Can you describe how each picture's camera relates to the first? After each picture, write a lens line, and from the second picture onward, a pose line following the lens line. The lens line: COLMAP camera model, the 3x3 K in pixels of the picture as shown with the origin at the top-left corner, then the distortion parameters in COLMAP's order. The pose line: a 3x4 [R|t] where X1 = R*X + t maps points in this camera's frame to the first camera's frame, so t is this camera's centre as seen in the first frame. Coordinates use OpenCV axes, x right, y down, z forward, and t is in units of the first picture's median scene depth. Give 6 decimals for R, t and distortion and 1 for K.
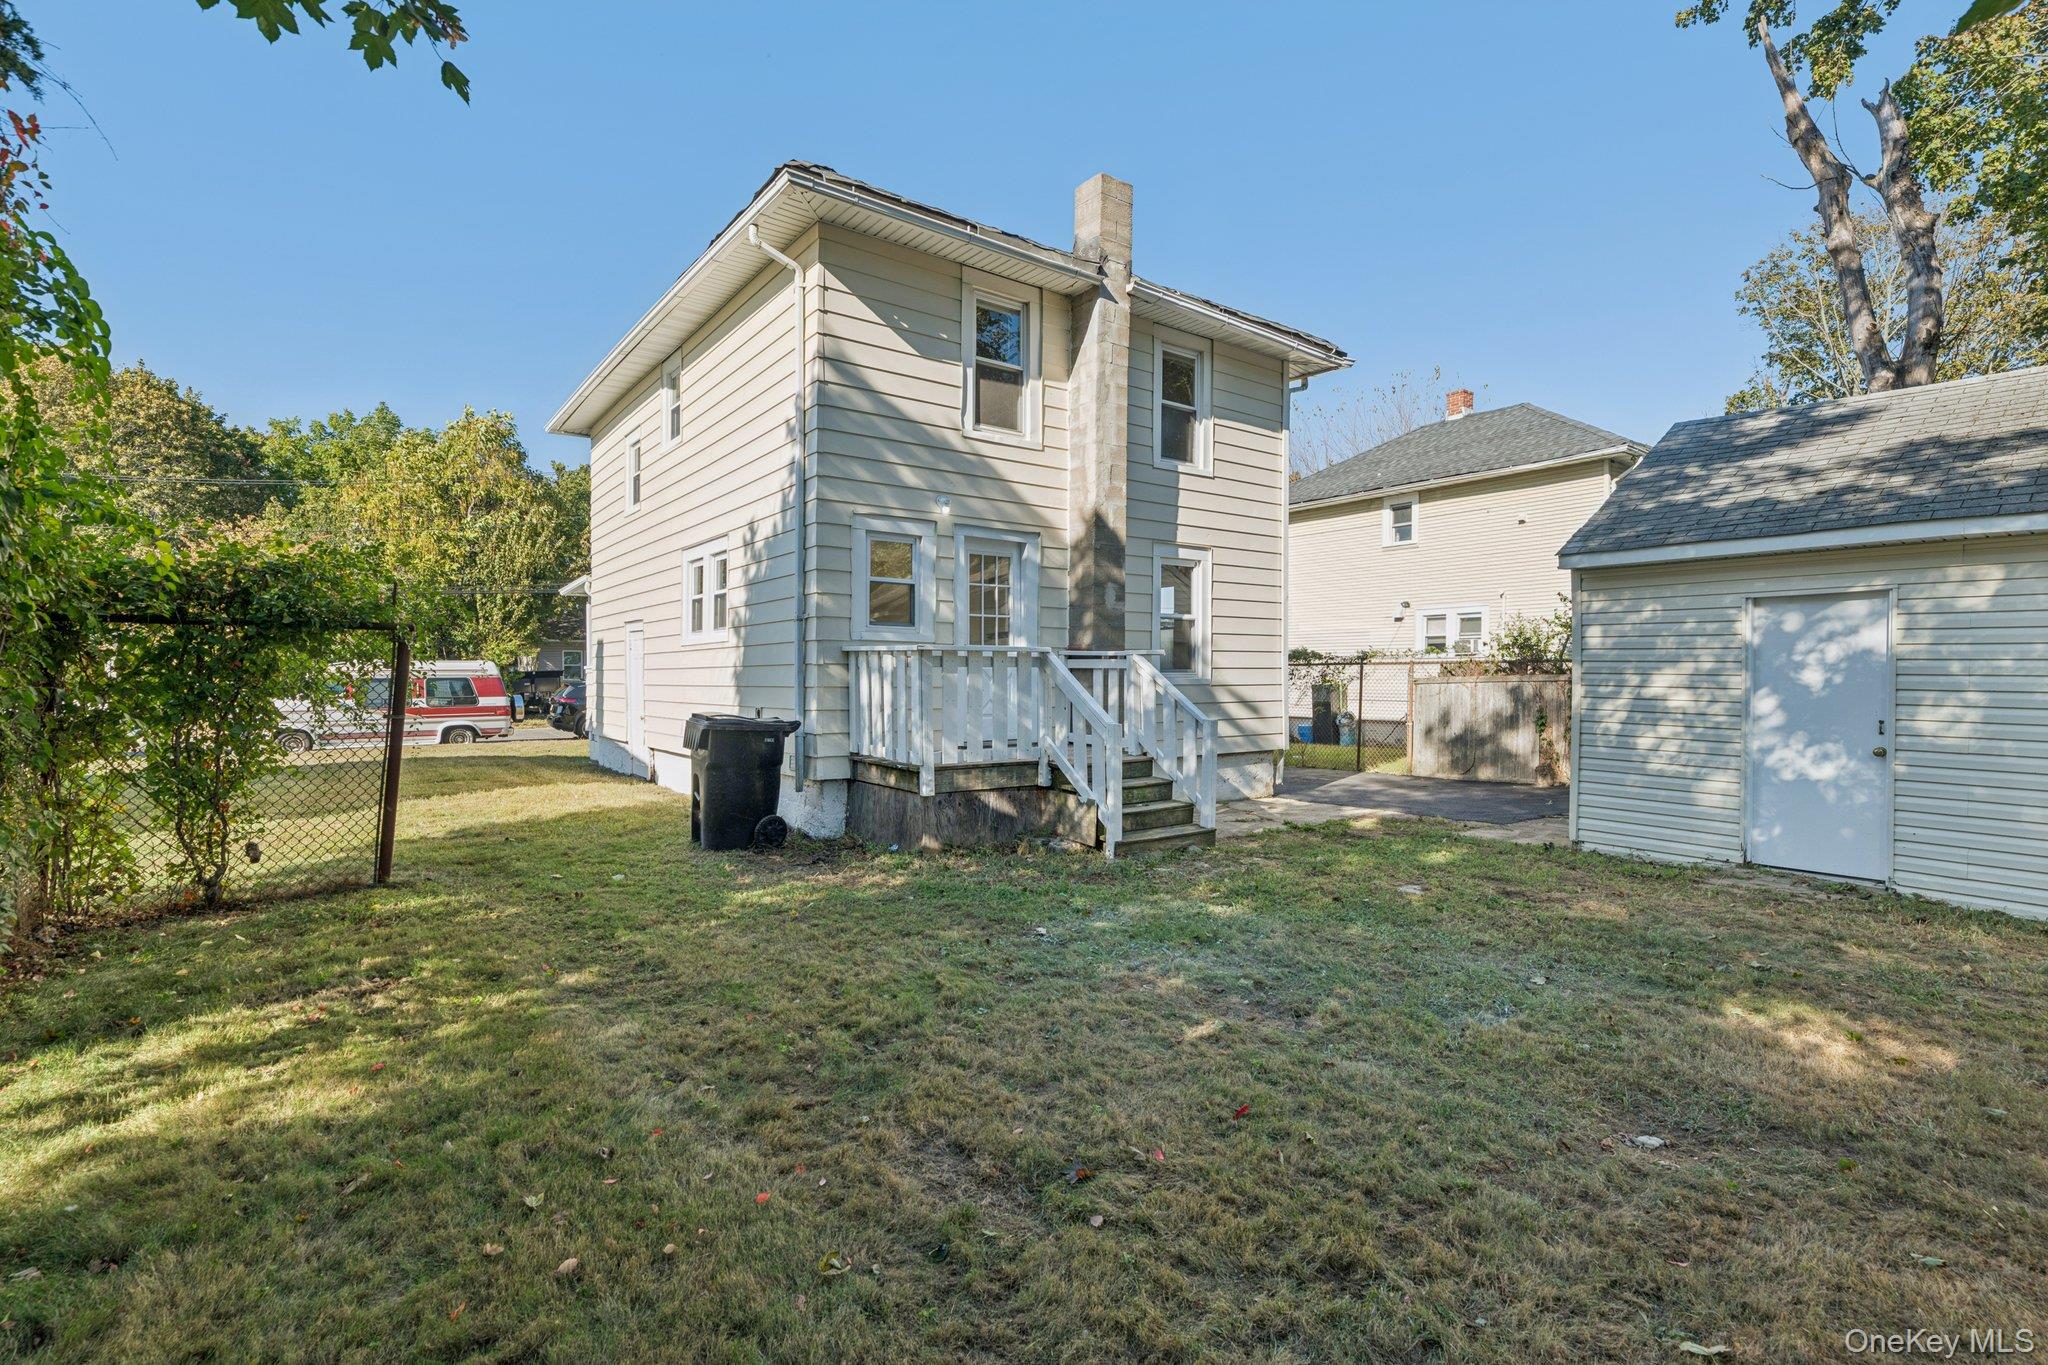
lens RADIAL K [[960.5, 0, 1038.5], [0, 960.5, 673.4], [0, 0, 1]] dist [-0.001383, -0.000319]
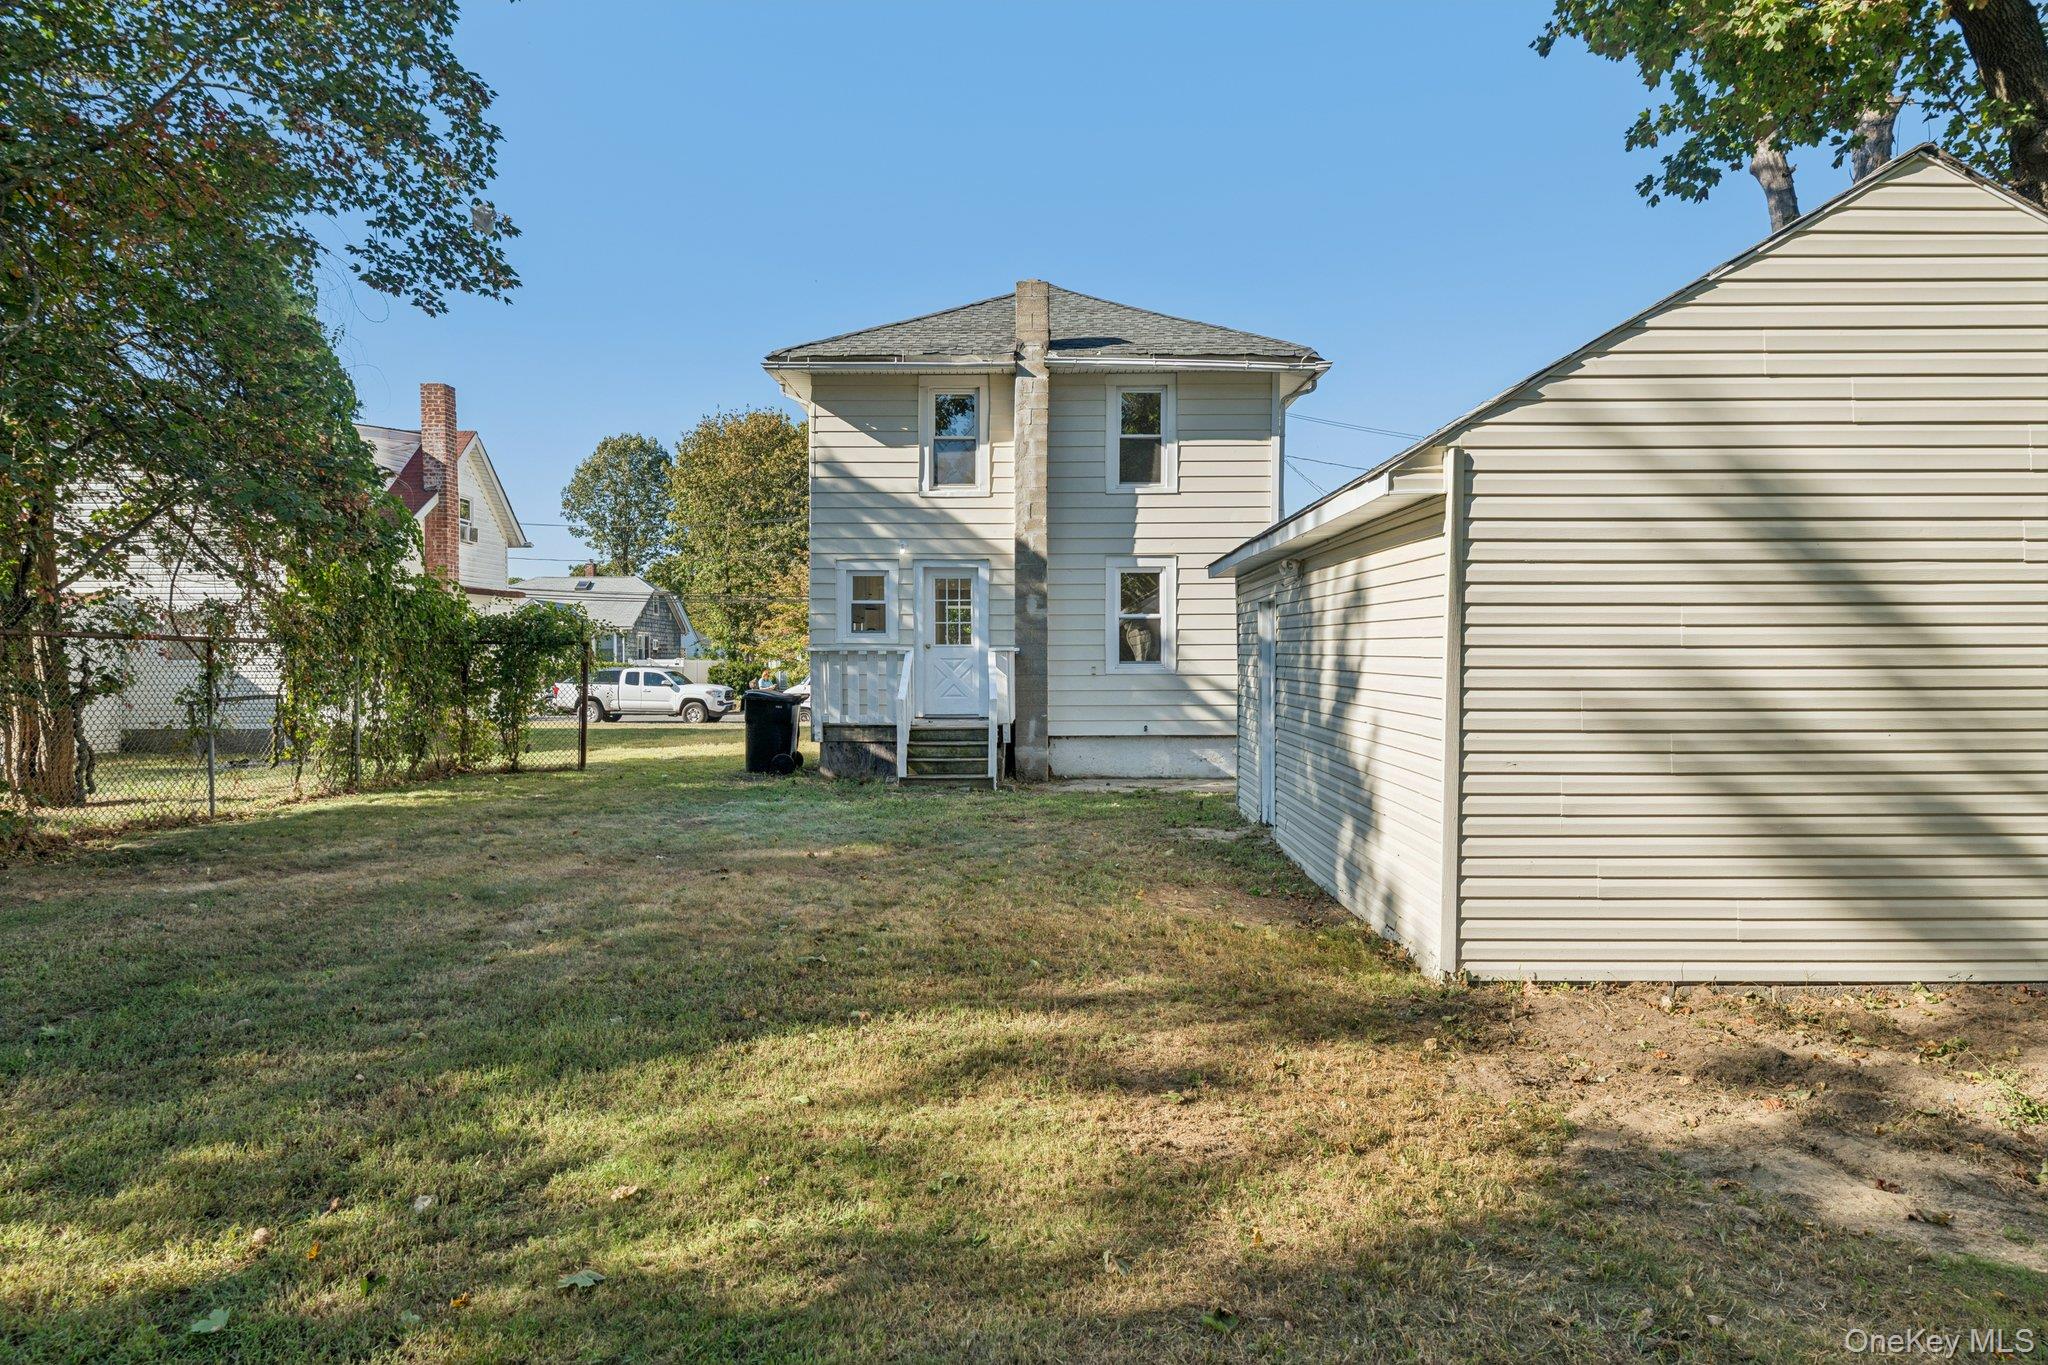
lens RADIAL K [[1204.4, 0, 1024.1], [0, 1204.4, 687.4], [0, 0, 1]] dist [-0.003654, -0.000002]
pose [[0.788395, 0.011346, -0.615064, 1.106804], [0.003164, 0.999742, 0.022498, -0.006363], [0.615161, -0.019684, 0.788156, -0.299276]]
